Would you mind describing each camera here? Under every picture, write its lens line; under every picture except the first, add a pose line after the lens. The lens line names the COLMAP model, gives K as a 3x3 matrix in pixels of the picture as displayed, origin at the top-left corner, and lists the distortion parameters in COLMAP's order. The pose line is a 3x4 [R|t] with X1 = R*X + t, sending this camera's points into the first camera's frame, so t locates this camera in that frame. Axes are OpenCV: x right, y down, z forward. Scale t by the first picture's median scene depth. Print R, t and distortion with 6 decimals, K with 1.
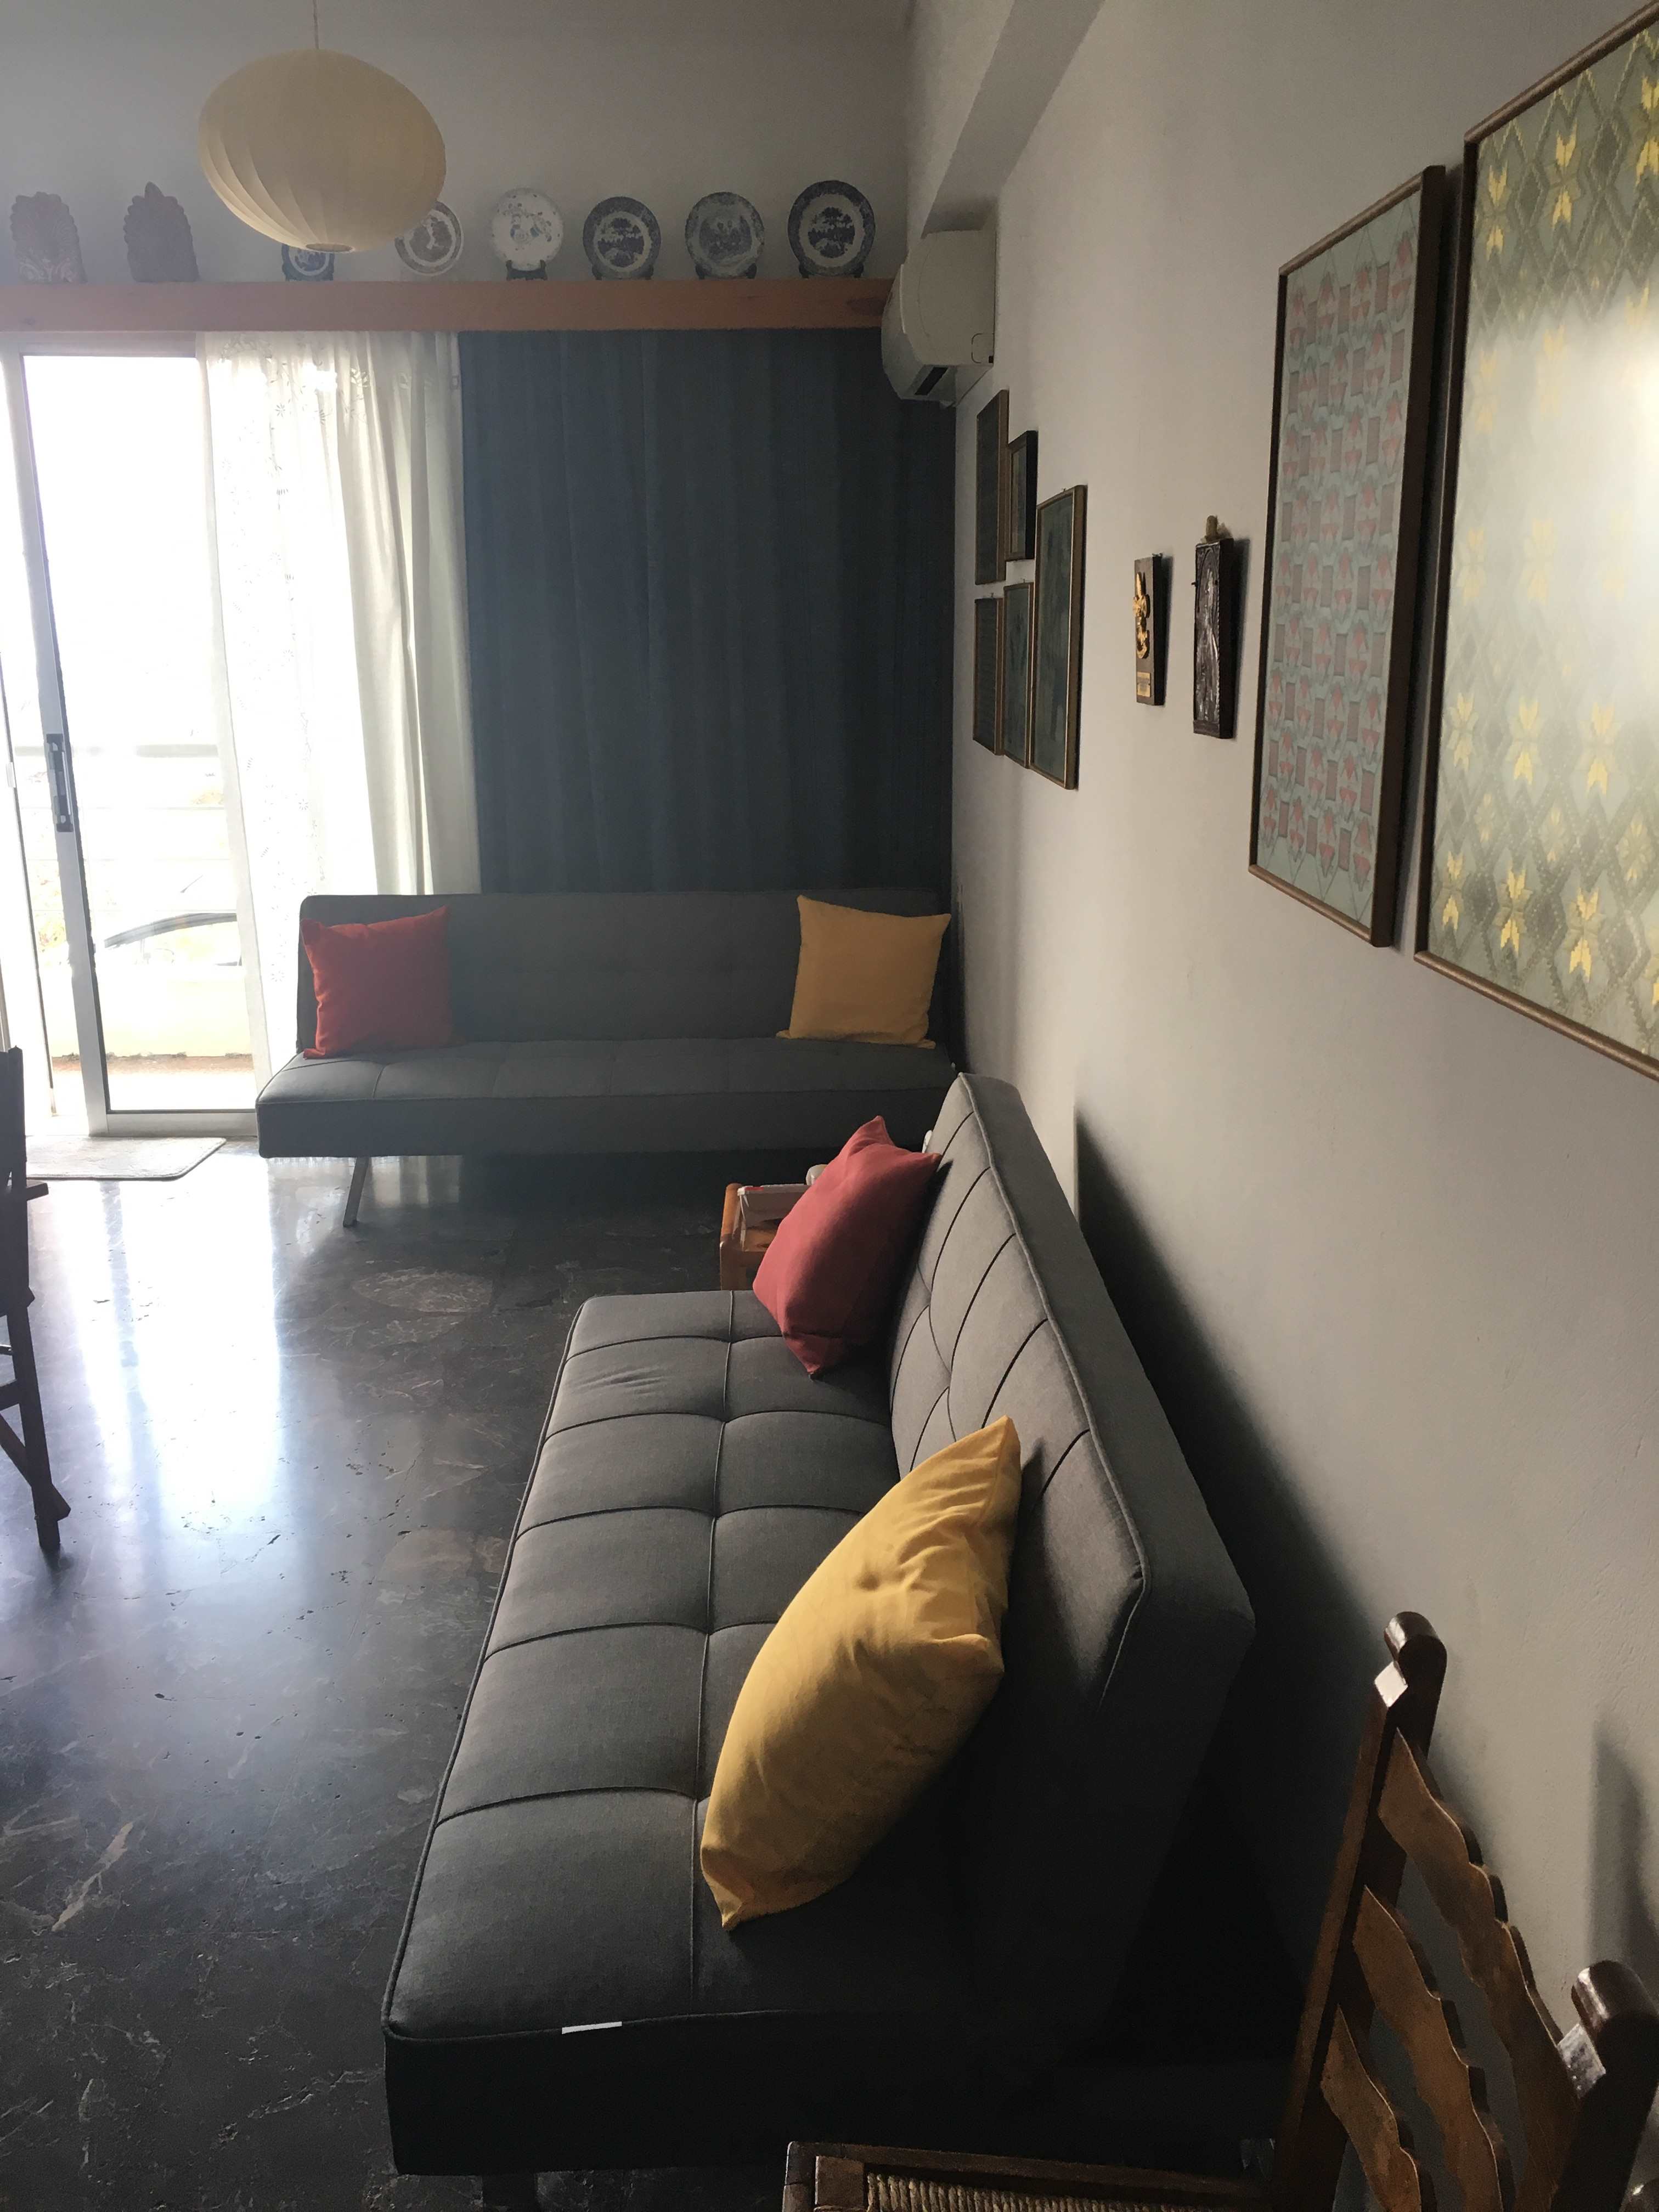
lens RADIAL K [[1786.4, 0, 831.1], [0, 1786.4, 1072.5], [0, 0, 1]] dist [0.000155, -0.001933]
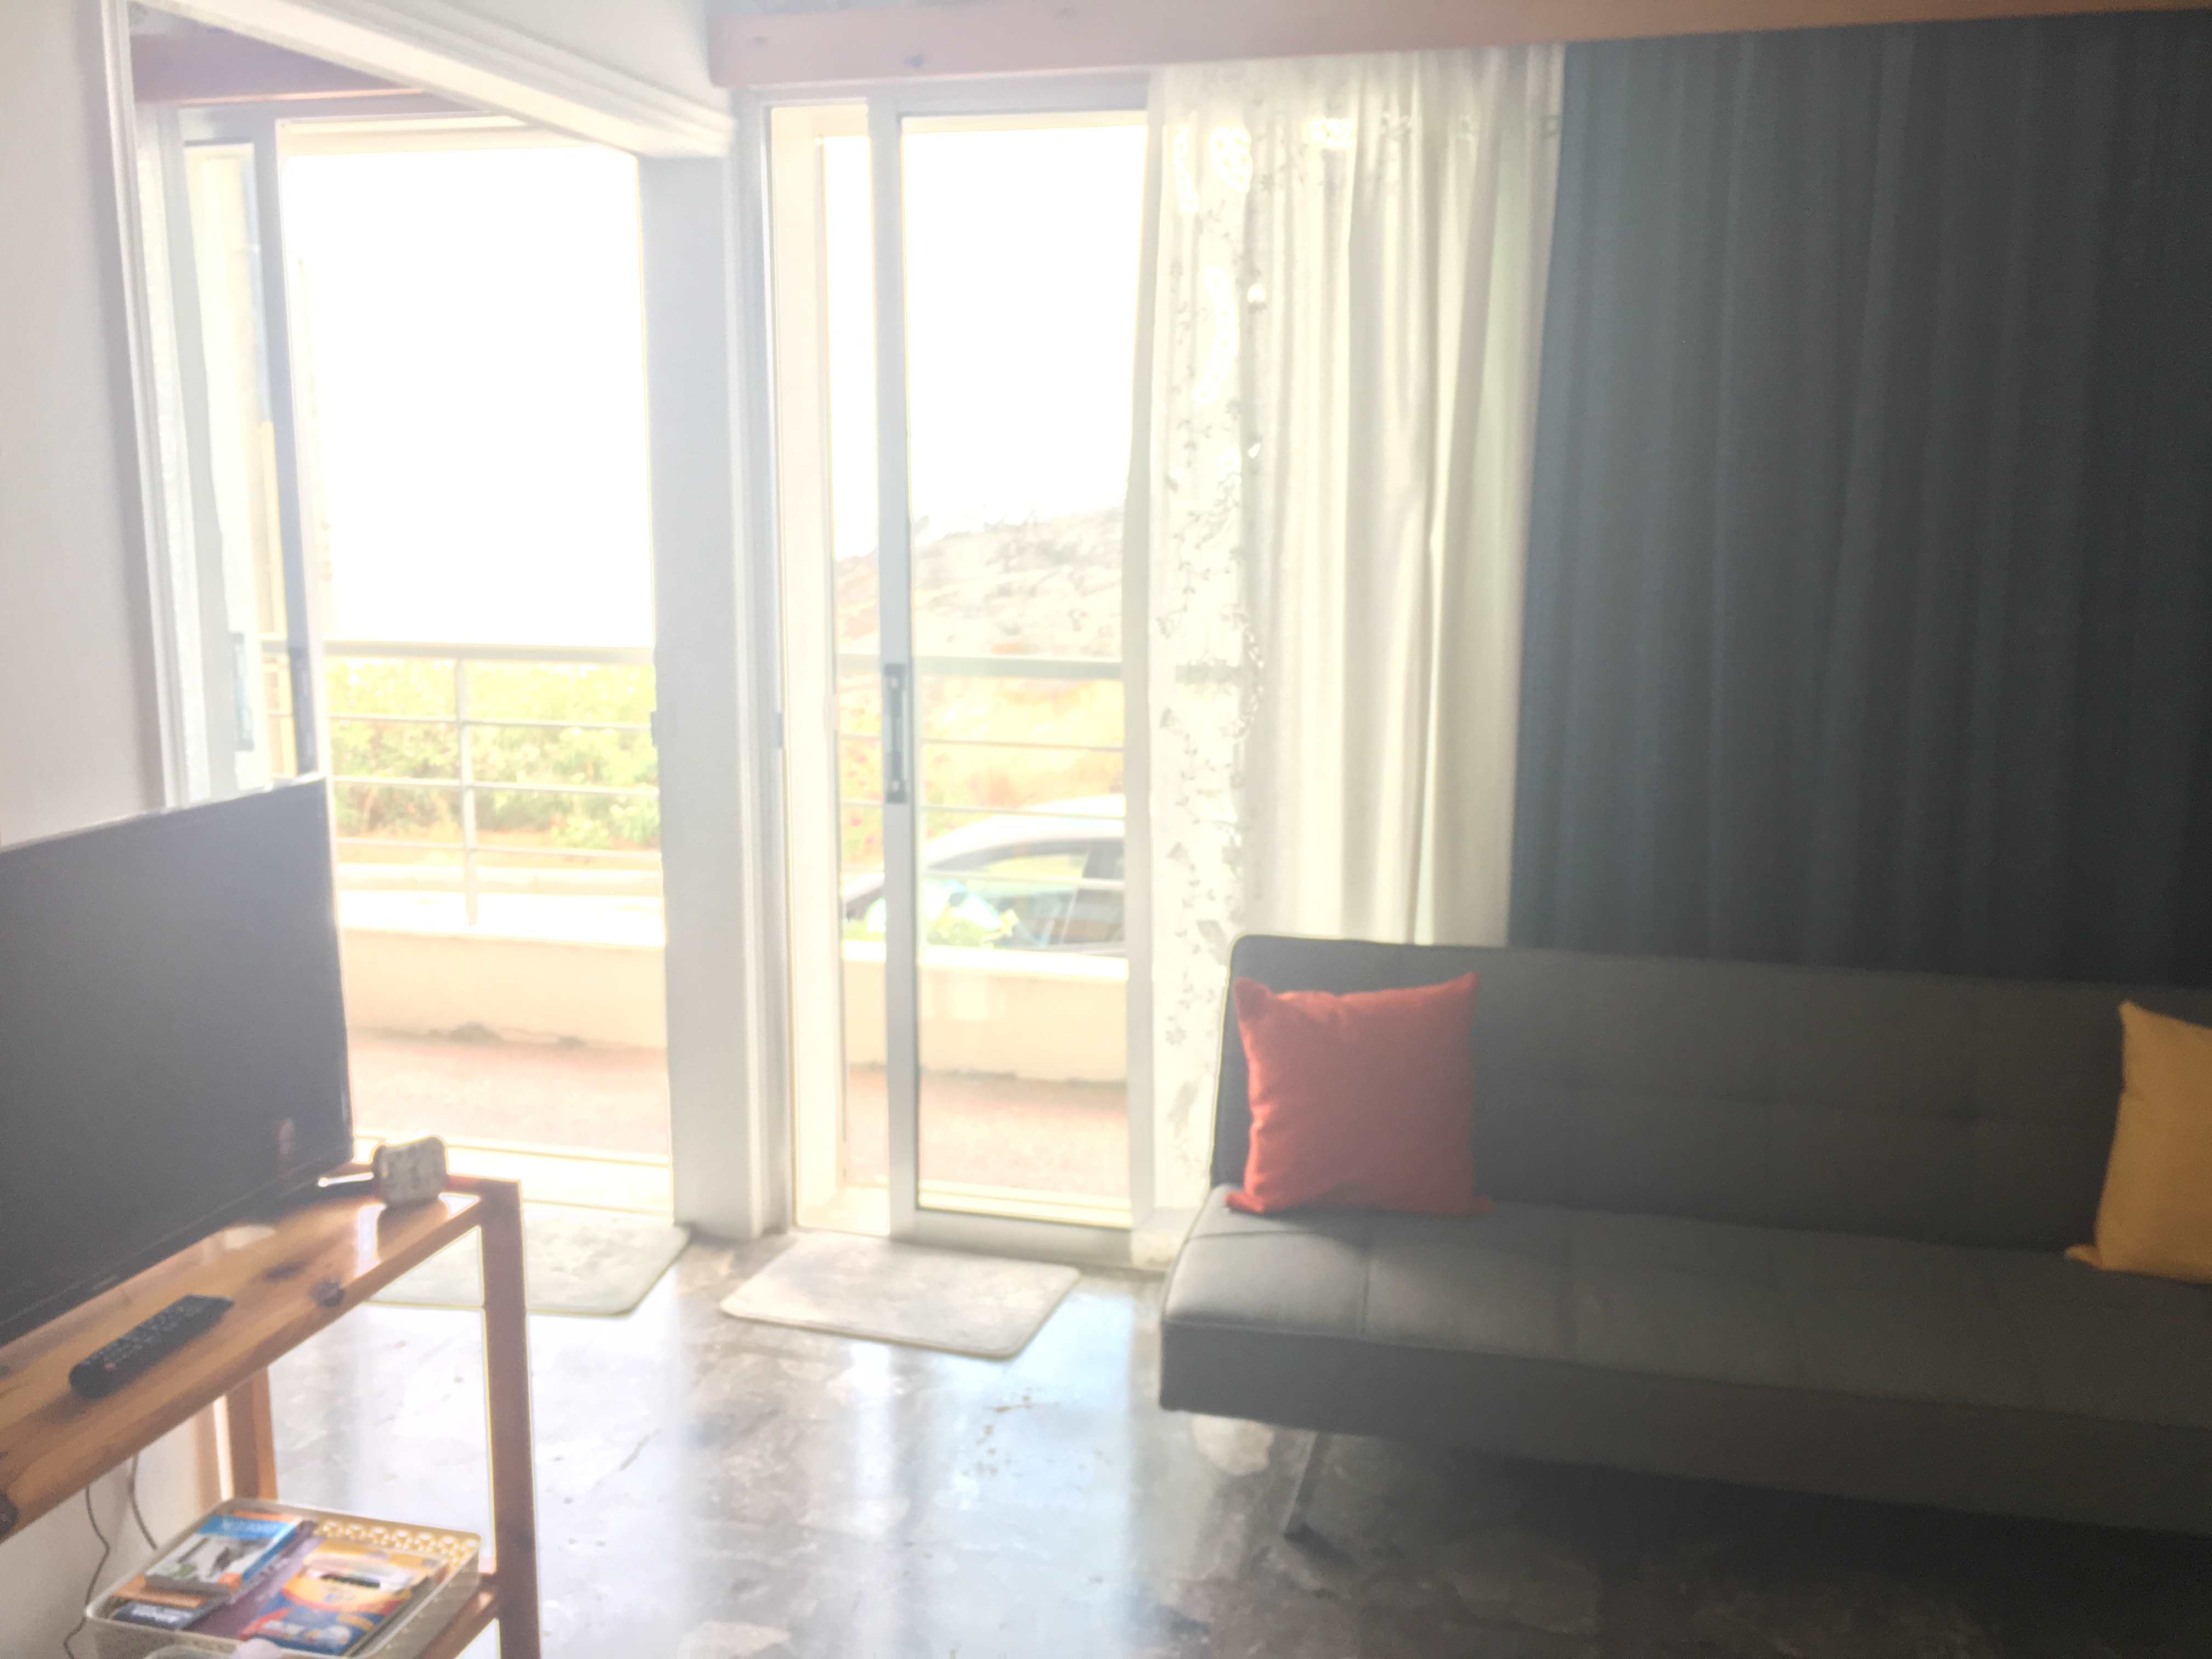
lens RADIAL K [[1889.0, 0, 1106.5], [0, 1889.0, 830.1], [0, 0, 1]] dist [0.097491, -0.123864]
pose [[0.958764, 0.056772, -0.278476, -0.157470], [-0.080628, 0.993921, -0.074967, -0.083263], [0.272528, 0.094329, 0.957513, 0.345934]]
